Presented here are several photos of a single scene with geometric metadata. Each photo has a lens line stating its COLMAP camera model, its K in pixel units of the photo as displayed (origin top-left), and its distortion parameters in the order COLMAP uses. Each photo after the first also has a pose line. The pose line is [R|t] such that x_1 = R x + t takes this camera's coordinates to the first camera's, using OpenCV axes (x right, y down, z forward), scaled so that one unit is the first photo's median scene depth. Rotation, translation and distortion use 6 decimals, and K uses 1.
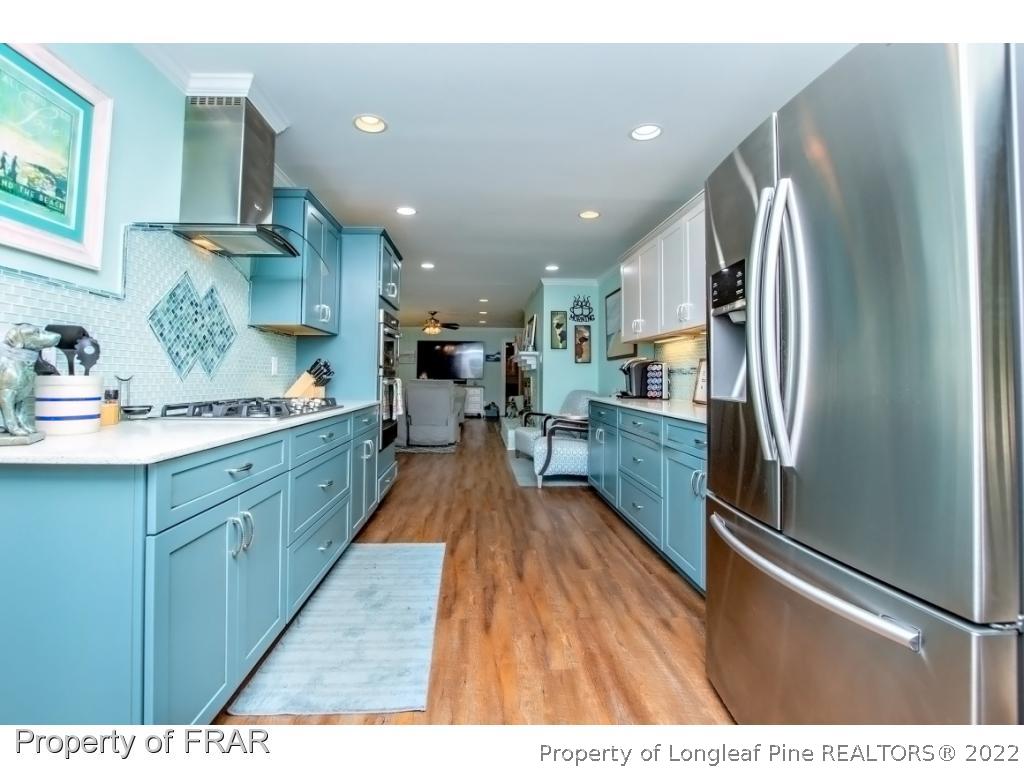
lens RADIAL K [[470.4, 0, 510.3], [0, 470.4, 382.7], [0, 0, 1]] dist [-0.033856, 0.001772]
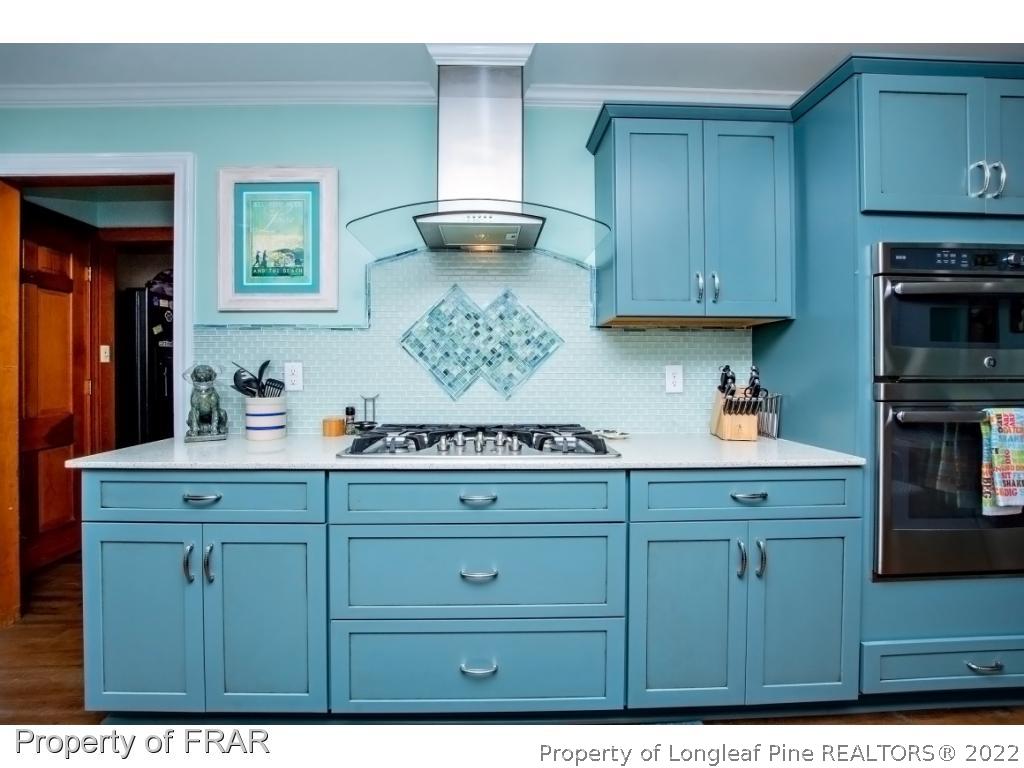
lens RADIAL K [[470.4, 0, 507.9], [0, 470.4, 374.6], [0, 0, 1]] dist [-0.033856, 0.001772]
pose [[-0.049529, 0.002738, -0.998769, 0.256137], [-0.008722, 0.999957, 0.003174, -0.059169], [0.998735, 0.008868, -0.049503, 1.145560]]
